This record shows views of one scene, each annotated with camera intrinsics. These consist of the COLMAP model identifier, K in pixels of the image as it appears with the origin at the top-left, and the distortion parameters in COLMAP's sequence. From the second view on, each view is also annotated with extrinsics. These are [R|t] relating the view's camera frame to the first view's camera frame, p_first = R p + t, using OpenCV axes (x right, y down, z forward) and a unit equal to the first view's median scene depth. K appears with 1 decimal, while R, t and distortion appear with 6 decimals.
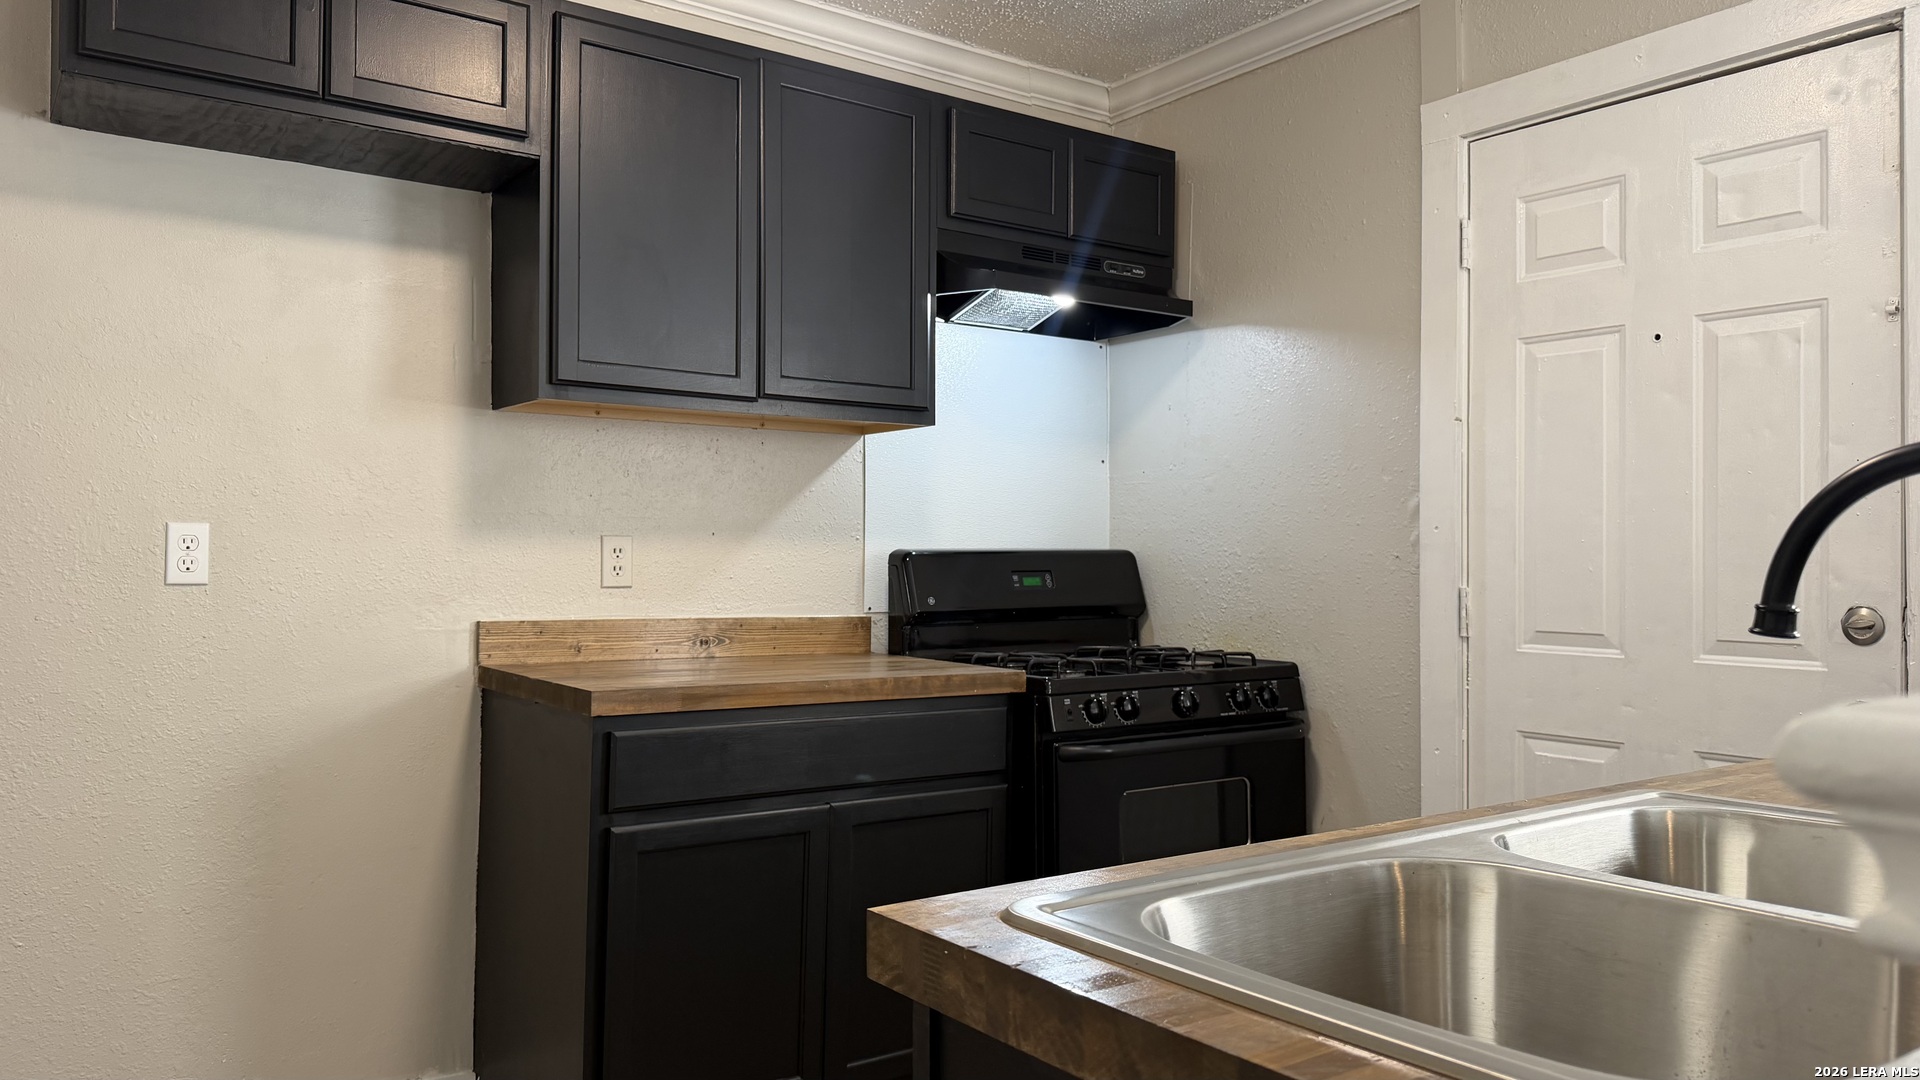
lens RADIAL K [[1351.9, 0, 969.8], [0, 1351.9, 542.6], [0, 0, 1]] dist [0.141862, -0.238735]
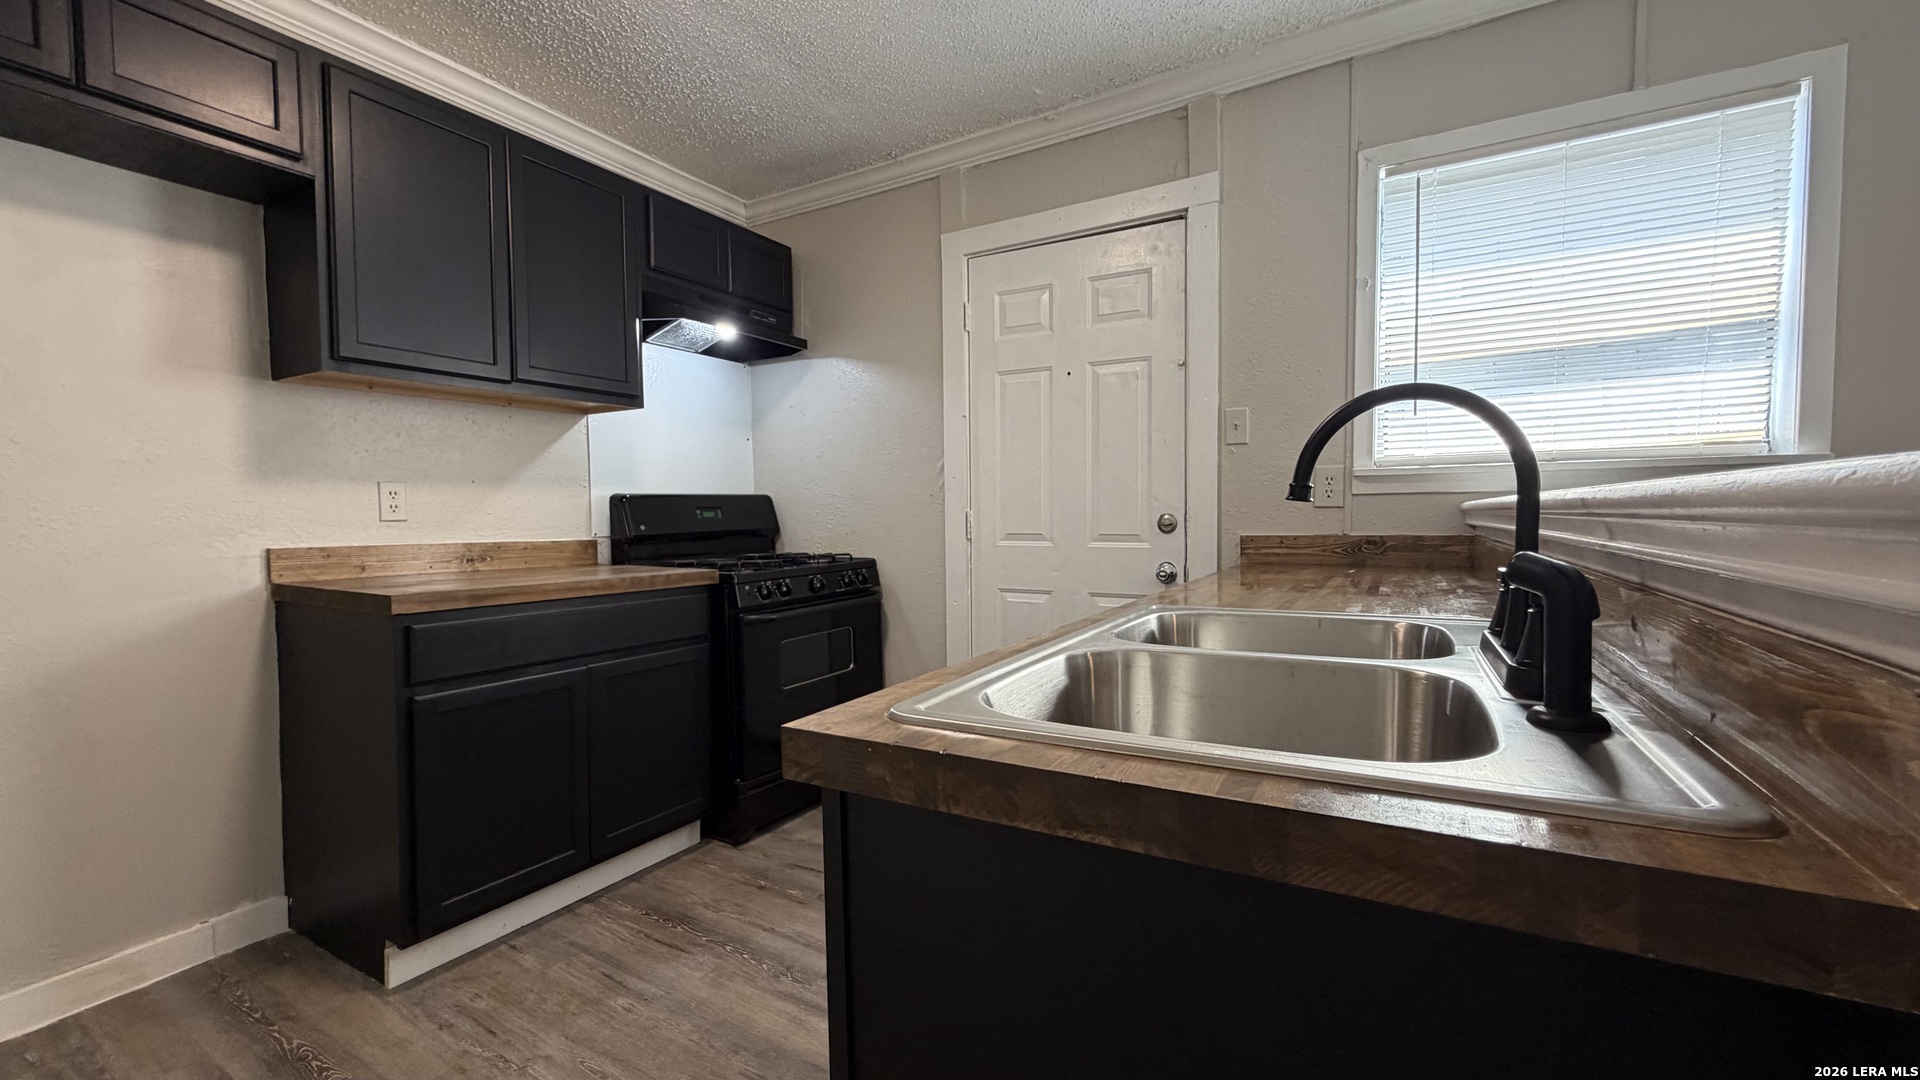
lens RADIAL K [[770.9, 0, 960.0], [0, 770.9, 540.0], [0, 0, 1]] dist [0.001102, 0.000839]
pose [[0.912625, -0.031229, 0.407602, -0.062519], [0.011203, 0.998614, 0.051426, 0.018845], [-0.408643, -0.042366, 0.911710, 0.087546]]
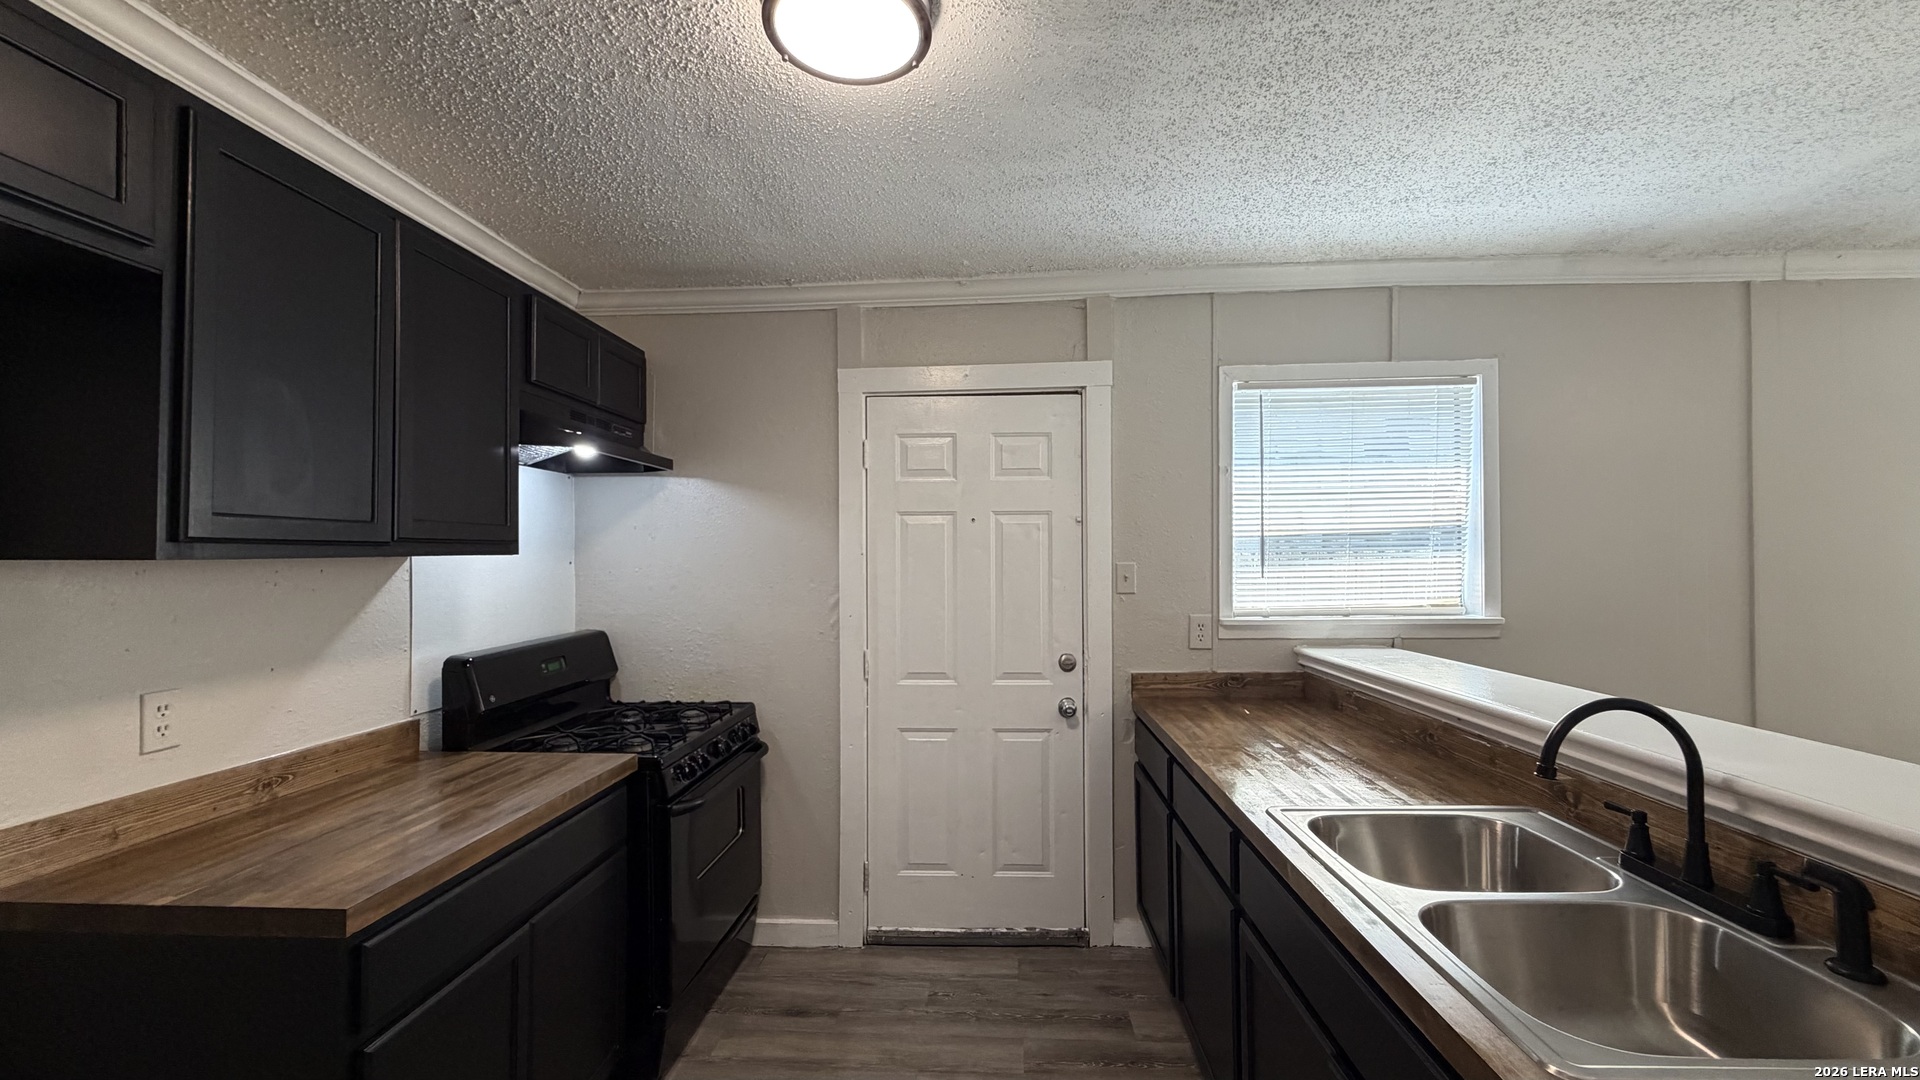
lens RADIAL K [[763.8, 0, 965.4], [0, 763.8, 542.5], [0, 0, 1]] dist [0.003818, 0.000153]
pose [[0.632678, 0.005406, 0.774396, -0.316890], [0.000456, 0.999973, -0.007353, -0.098008], [-0.774415, 0.005005, 0.632658, 0.287144]]
